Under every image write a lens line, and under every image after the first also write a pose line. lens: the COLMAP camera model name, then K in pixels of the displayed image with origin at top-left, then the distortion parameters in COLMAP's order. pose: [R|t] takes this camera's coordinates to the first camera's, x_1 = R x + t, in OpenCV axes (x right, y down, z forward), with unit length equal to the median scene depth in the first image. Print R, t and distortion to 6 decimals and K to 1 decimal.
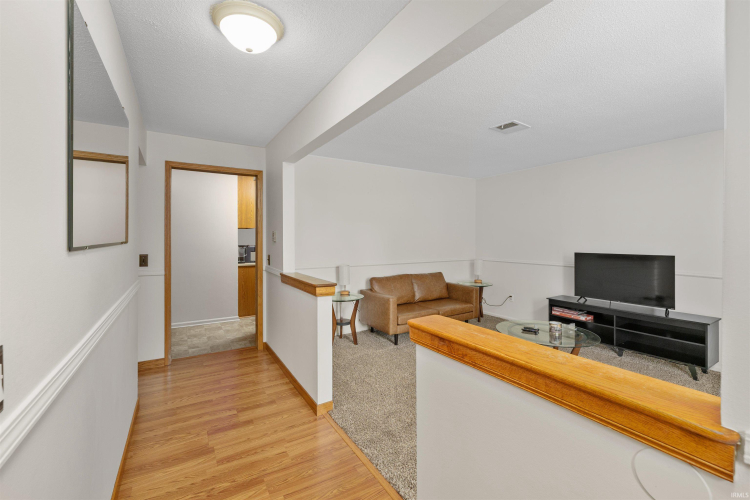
lens RADIAL K [[315.7, 0, 375.5], [0, 315.7, 243.4], [0, 0, 1]] dist [-0.001057, 0.000204]
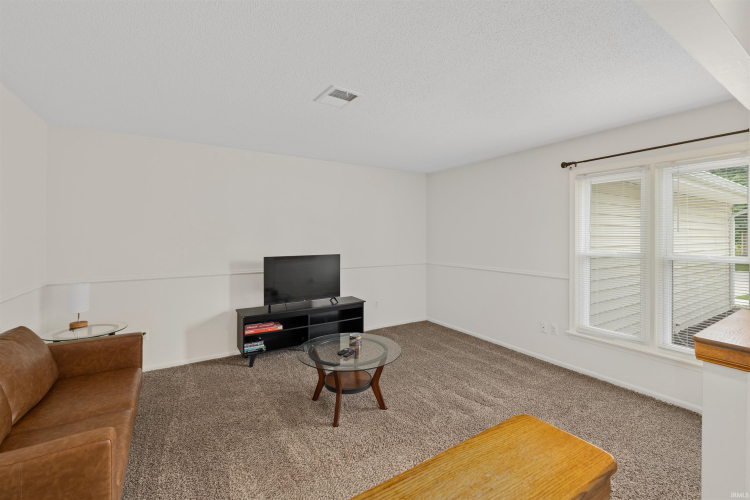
lens RADIAL K [[315.7, 0, 375.5], [0, 315.7, 243.4], [0, 0, 1]] dist [-0.001057, 0.000204]
pose [[-0.010019, -0.018232, 0.999784, -0.256396], [0.017483, 0.999678, 0.018405, -0.020199], [-0.999797, 0.017663, -0.009697, 0.695093]]
